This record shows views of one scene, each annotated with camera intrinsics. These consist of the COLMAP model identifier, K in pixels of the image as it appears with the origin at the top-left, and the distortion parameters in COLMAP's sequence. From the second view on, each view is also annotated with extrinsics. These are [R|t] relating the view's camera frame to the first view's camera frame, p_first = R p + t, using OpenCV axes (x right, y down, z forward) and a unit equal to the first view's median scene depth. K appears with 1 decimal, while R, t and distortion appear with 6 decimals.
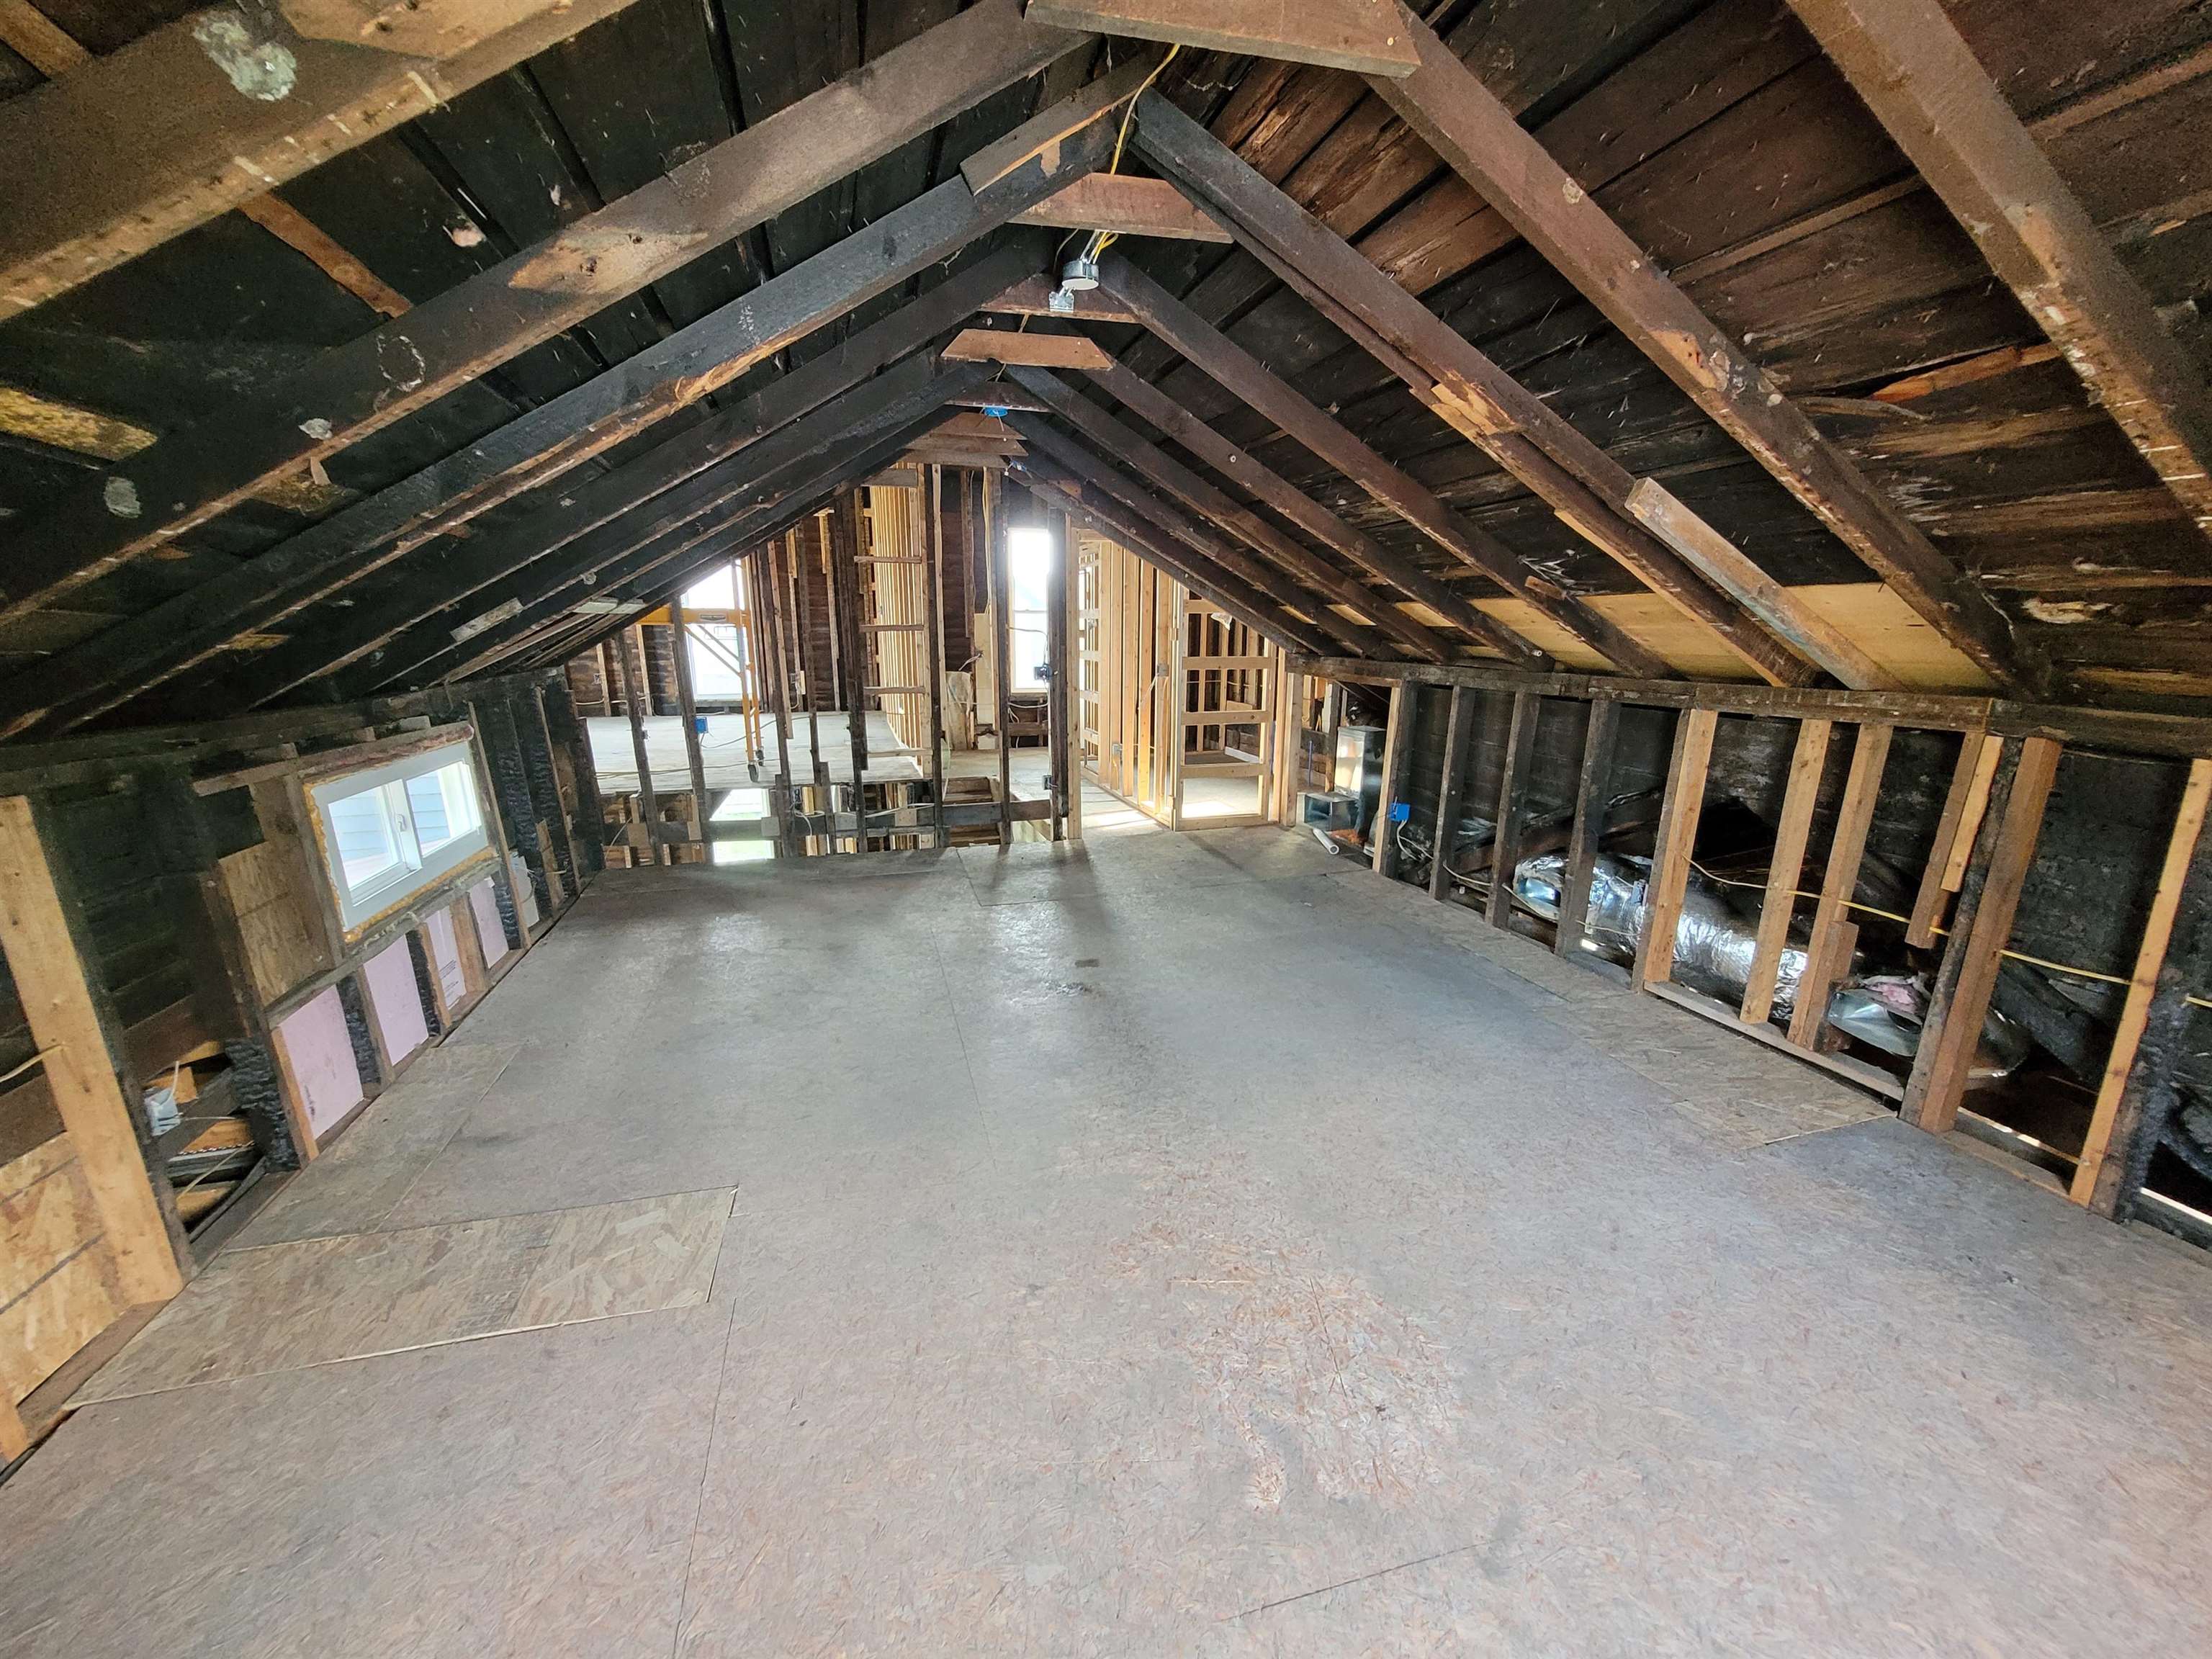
lens RADIAL K [[866.2, 0, 1076.3], [0, 866.2, 831.0], [0, 0, 1]] dist [0.000016, -0.000127]
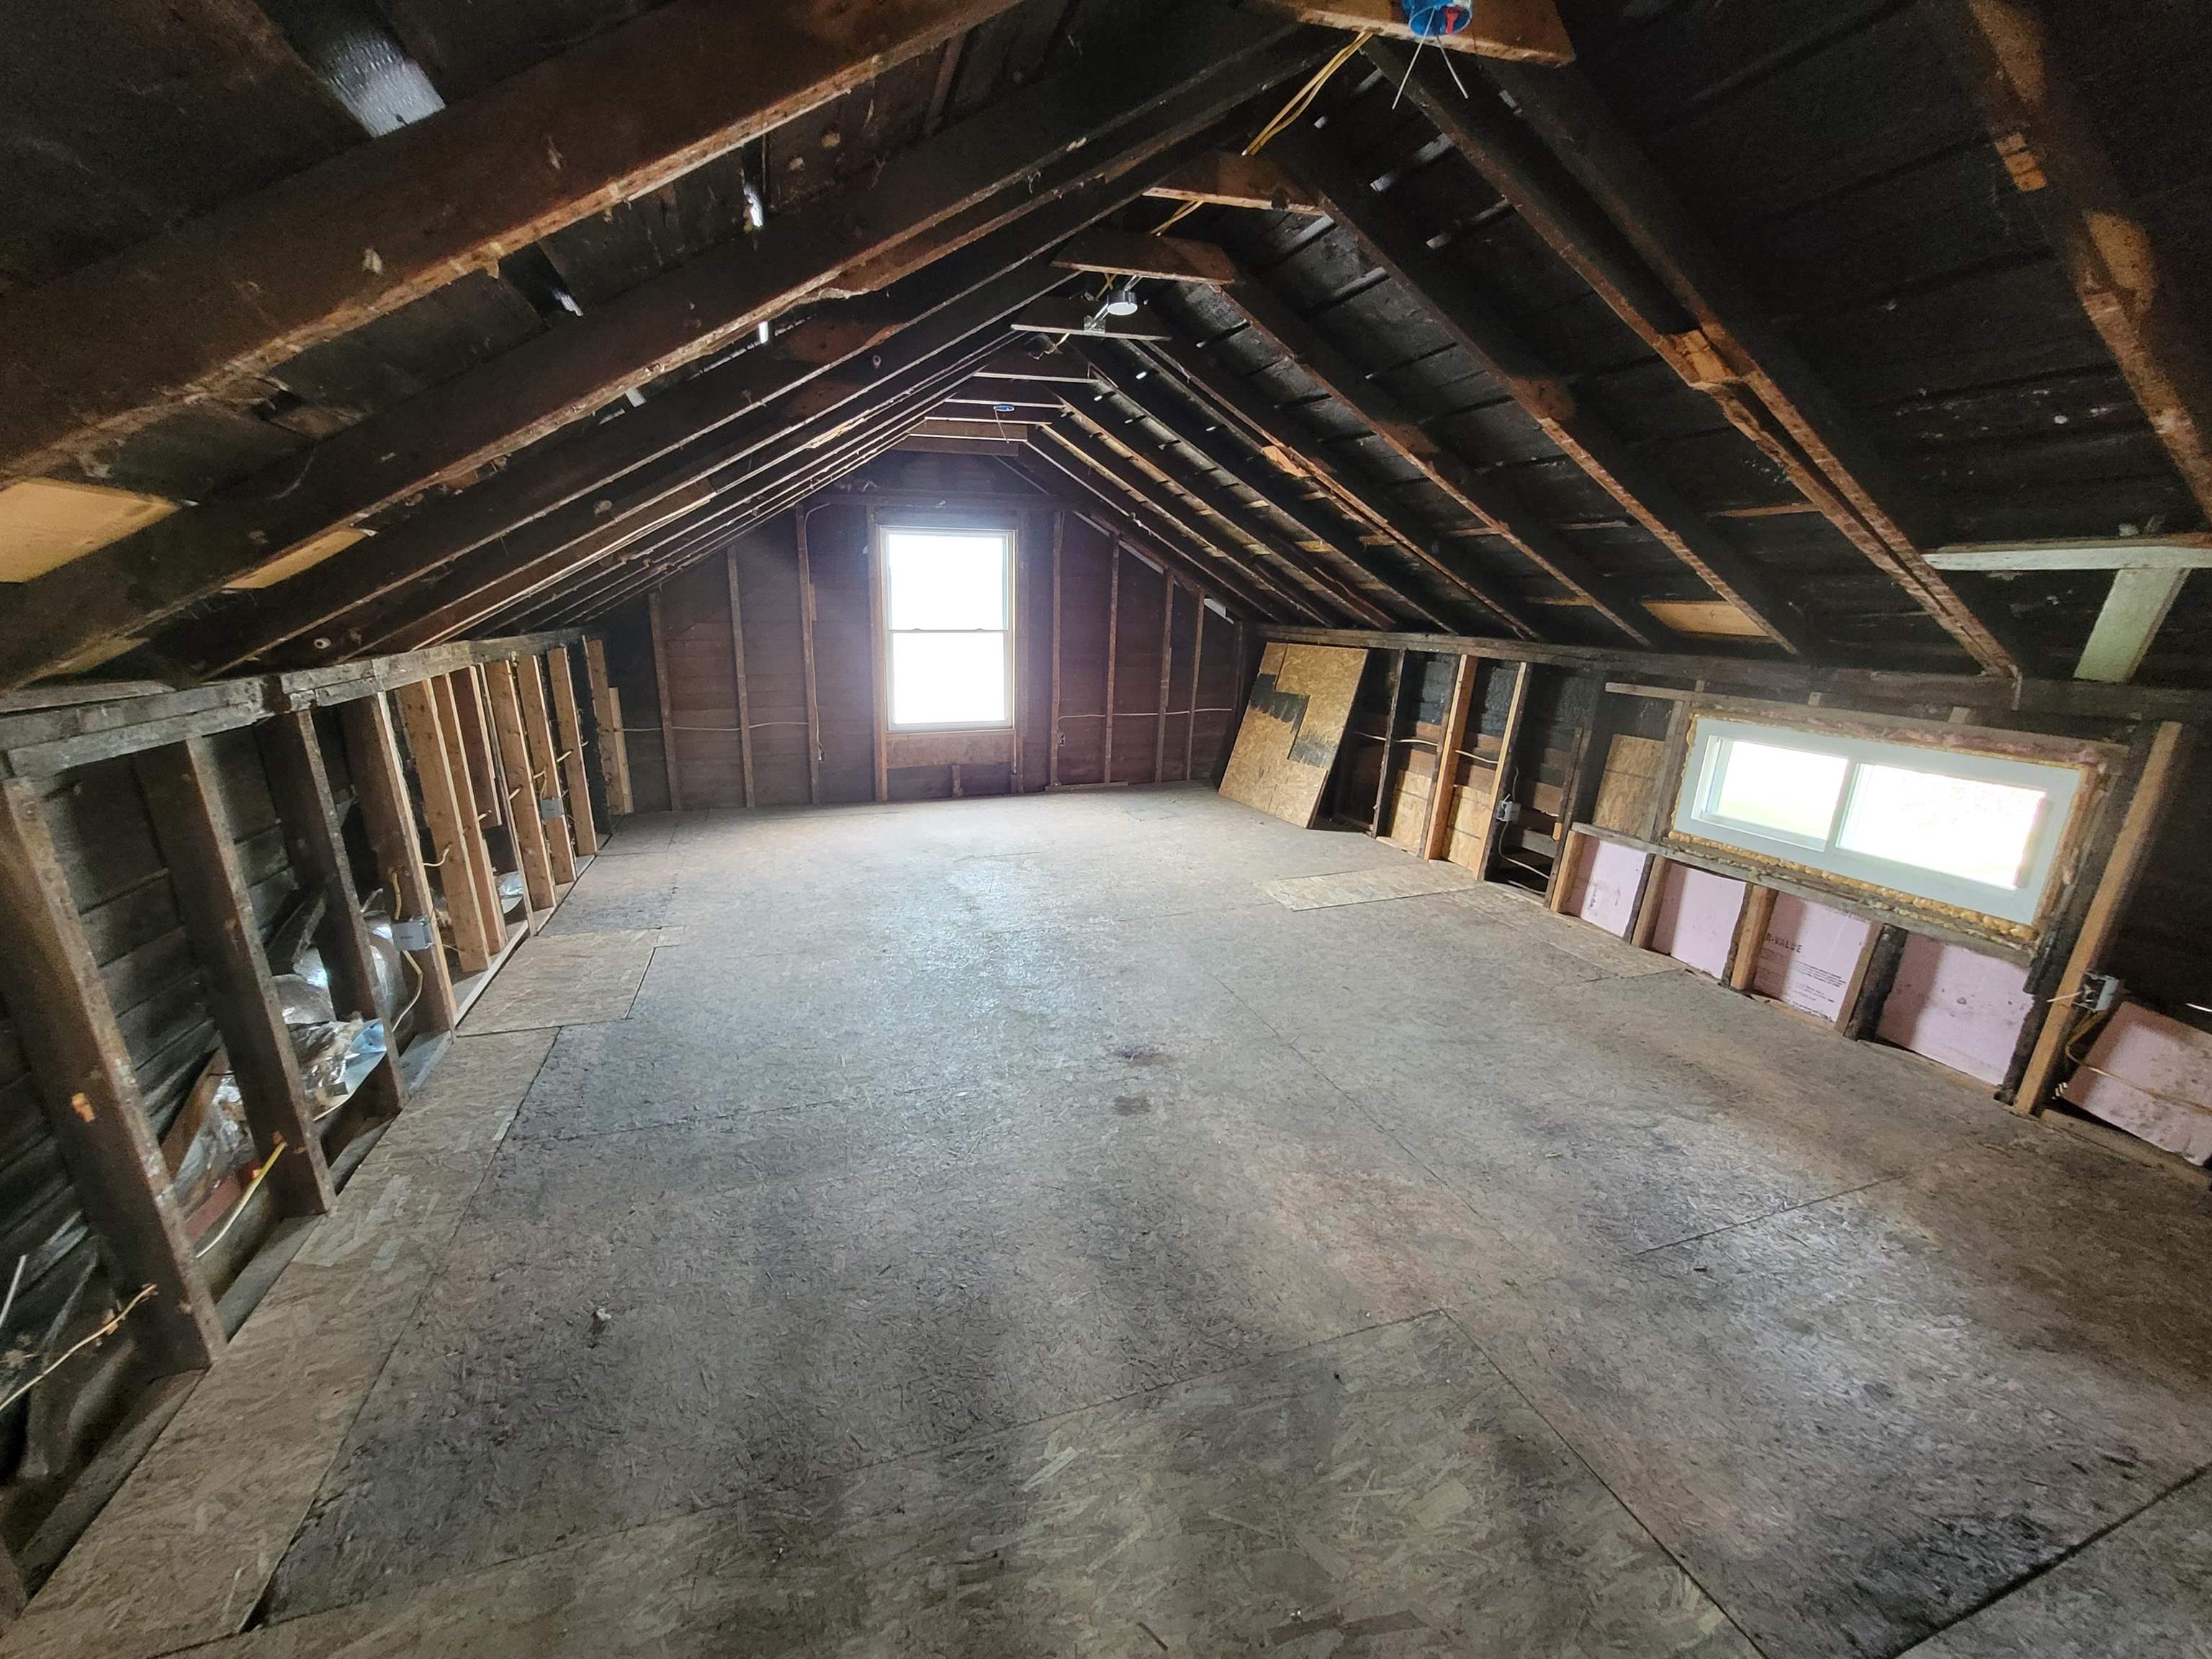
lens RADIAL K [[866.2, 0, 1076.3], [0, 866.2, 831.0], [0, 0, 1]] dist [0.000016, -0.000127]
pose [[-0.997981, 0.020964, -0.059954, 0.123341], [-0.010389, 0.877361, 0.479718, -0.476002], [0.062658, 0.479372, -0.875372, 1.998552]]
